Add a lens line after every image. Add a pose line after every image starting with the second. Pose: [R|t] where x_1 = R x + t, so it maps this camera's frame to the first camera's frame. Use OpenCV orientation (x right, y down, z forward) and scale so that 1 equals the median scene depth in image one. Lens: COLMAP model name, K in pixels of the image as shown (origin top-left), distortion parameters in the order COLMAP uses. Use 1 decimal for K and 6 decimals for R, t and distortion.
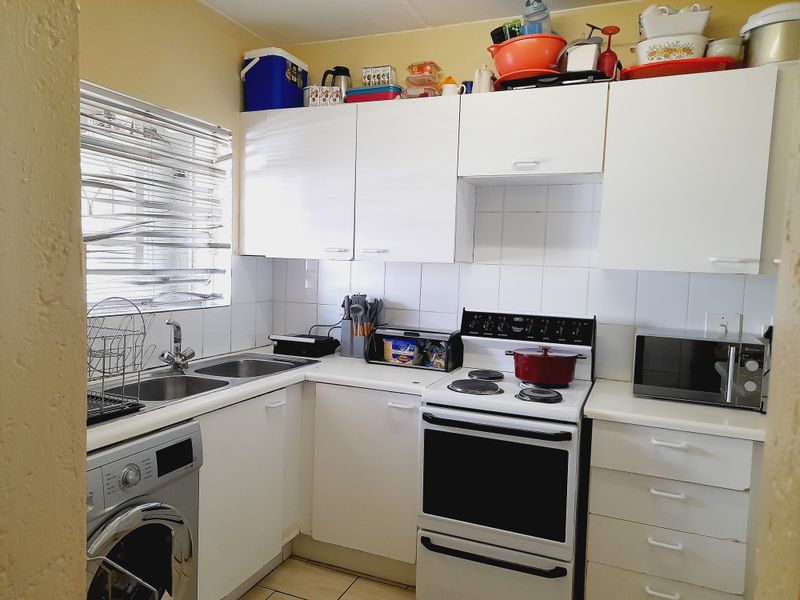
lens RADIAL K [[581.2, 0, 405.8], [0, 581.2, 298.5], [0, 0, 1]] dist [0.066487, -0.023507]
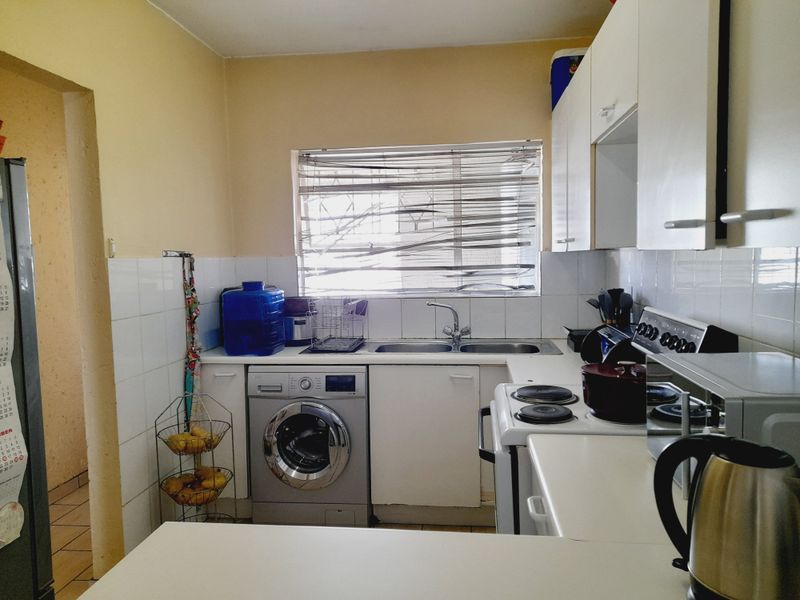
lens RADIAL K [[581.2, 0, 405.8], [0, 581.2, 298.5], [0, 0, 1]] dist [0.066487, -0.023507]
pose [[0.263300, 0.032912, -0.964152, 0.818906], [-0.029380, 0.999228, 0.026086, -0.005746], [0.964266, 0.021458, 0.264064, 0.523907]]
